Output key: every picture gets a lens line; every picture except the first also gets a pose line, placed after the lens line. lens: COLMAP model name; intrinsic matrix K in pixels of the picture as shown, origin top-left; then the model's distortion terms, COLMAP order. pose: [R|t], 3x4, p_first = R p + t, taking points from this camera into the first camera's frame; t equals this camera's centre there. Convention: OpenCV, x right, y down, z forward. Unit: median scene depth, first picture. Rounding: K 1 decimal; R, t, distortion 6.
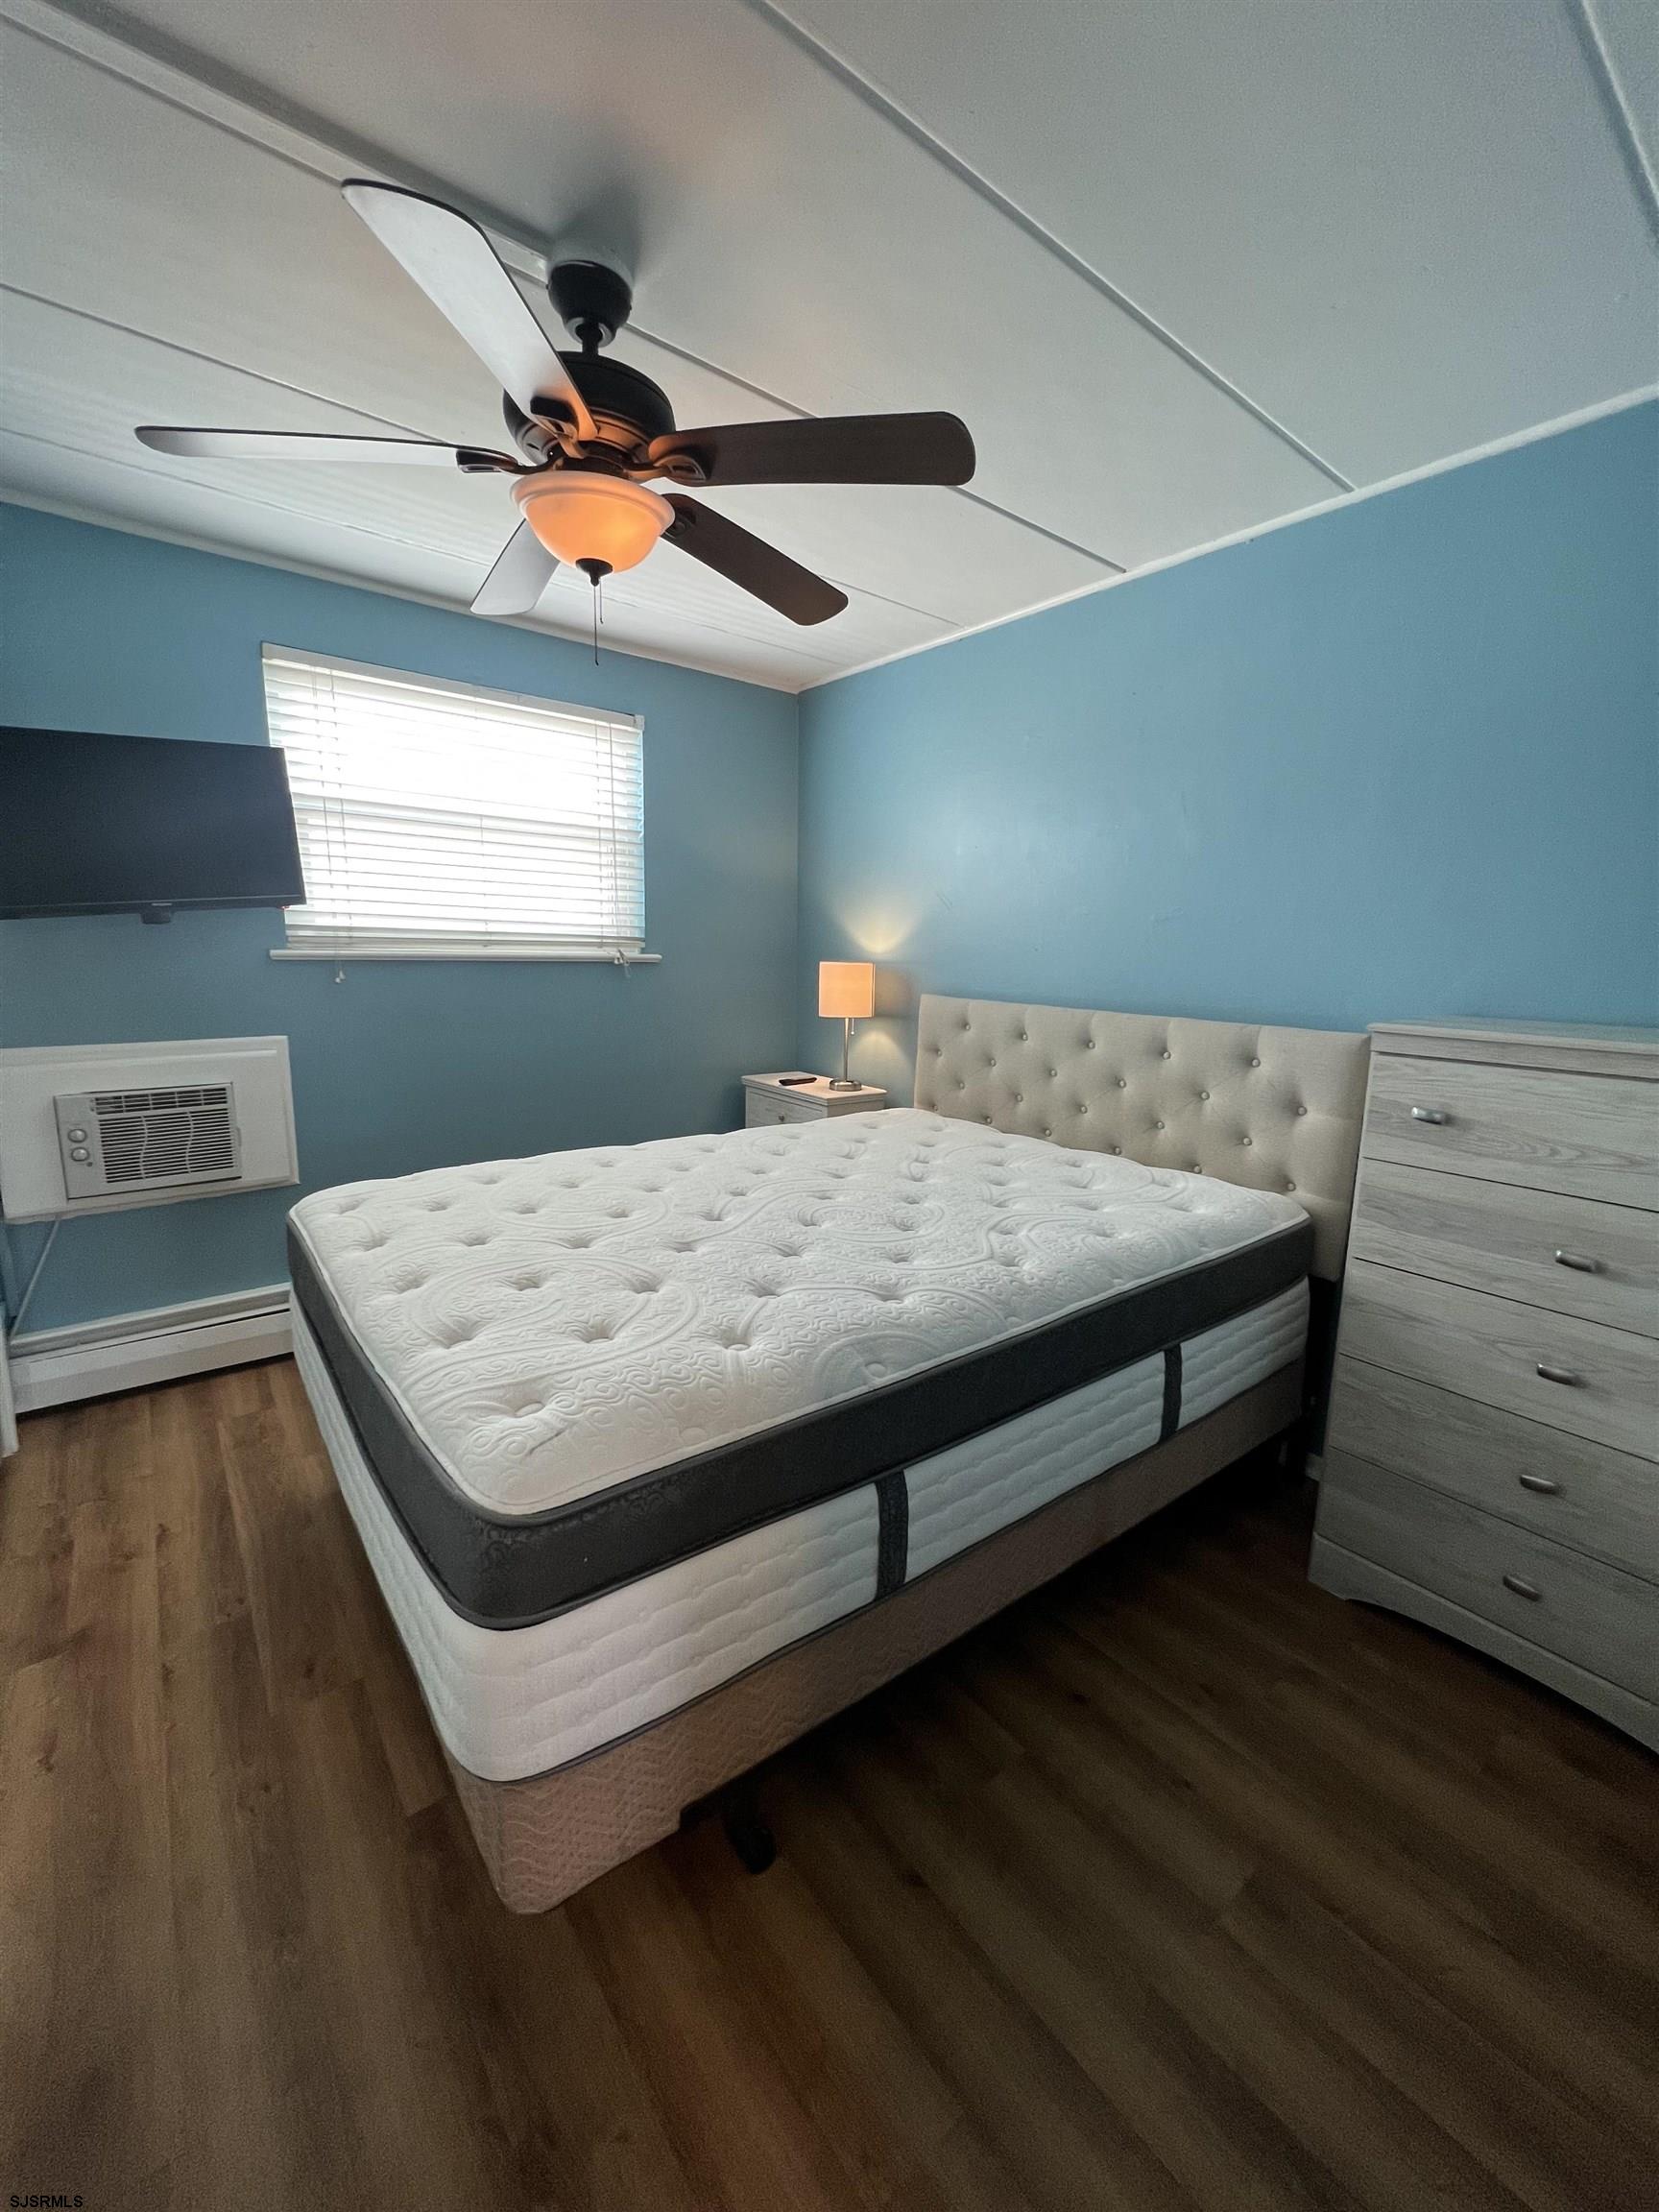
lens RADIAL K [[885.0, 0, 838.0], [0, 885.0, 1101.5], [0, 0, 1]] dist [-0.000229, 0.000042]
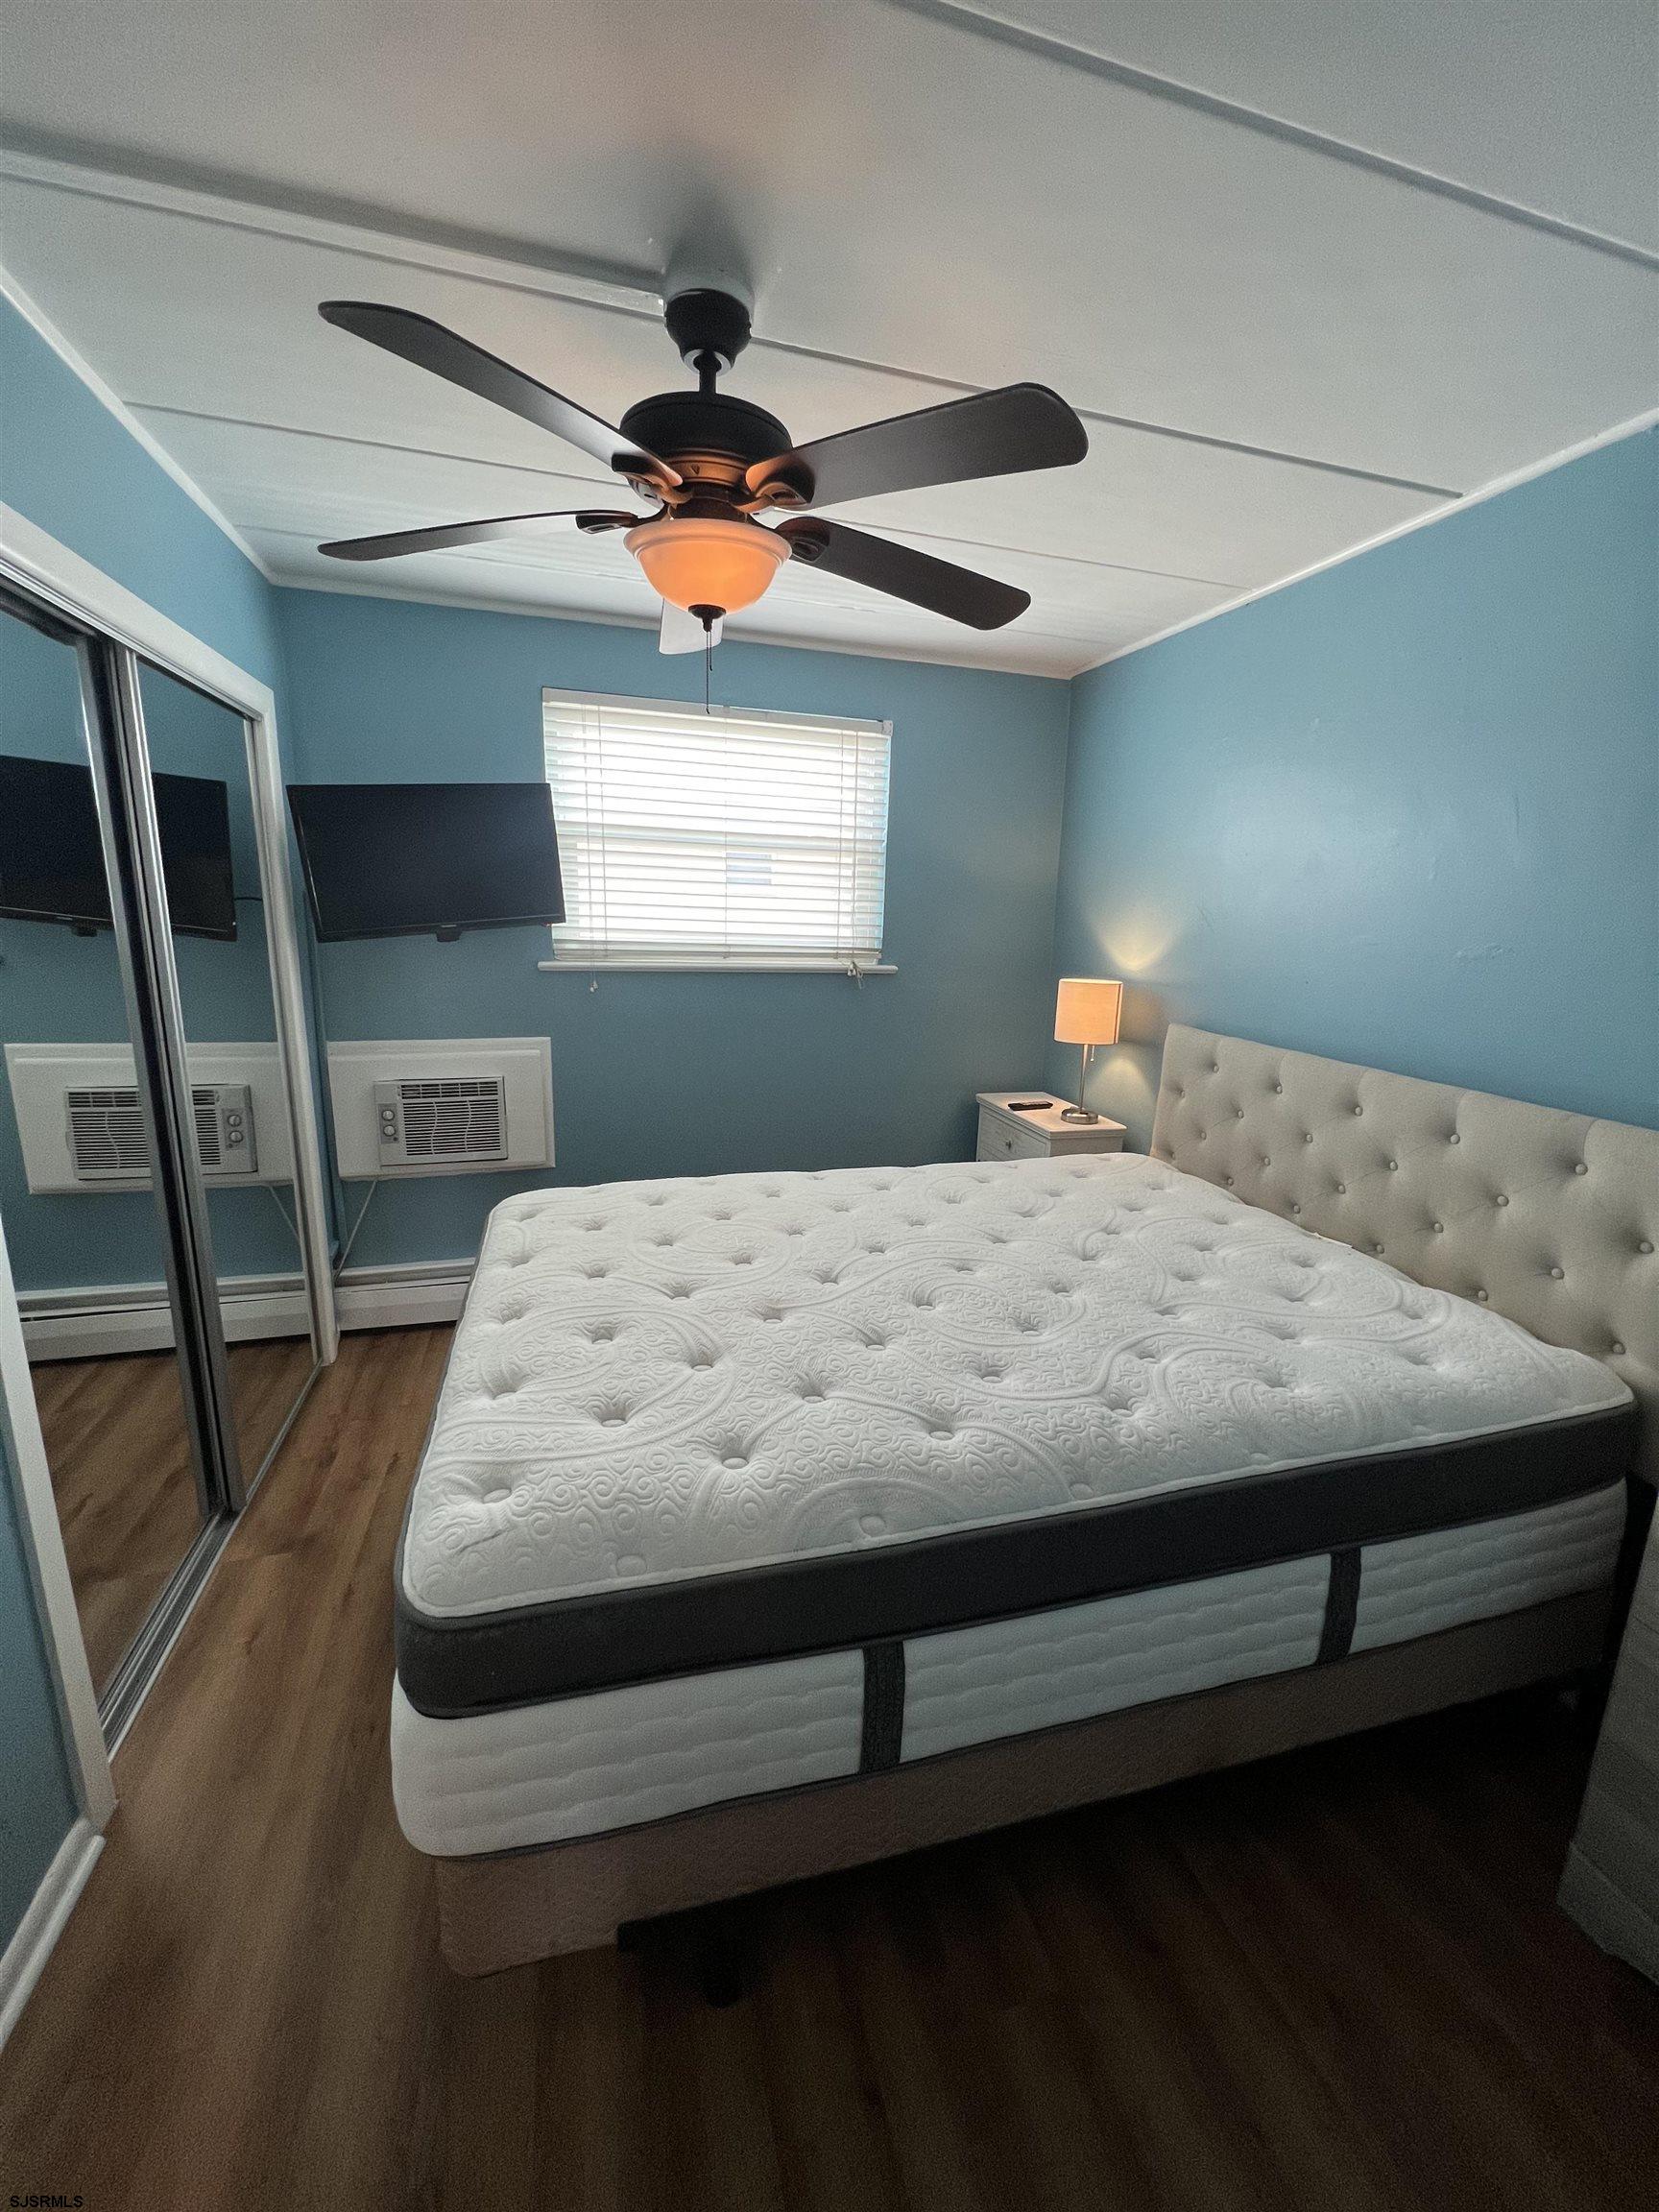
lens RADIAL K [[885.0, 0, 838.0], [0, 885.0, 1101.5], [0, 0, 1]] dist [-0.000229, 0.000042]
pose [[0.926255, 0.086004, -0.366954, 0.160191], [-0.074622, 0.996191, 0.045122, -0.081513], [0.369437, -0.014411, 0.929144, 0.096795]]
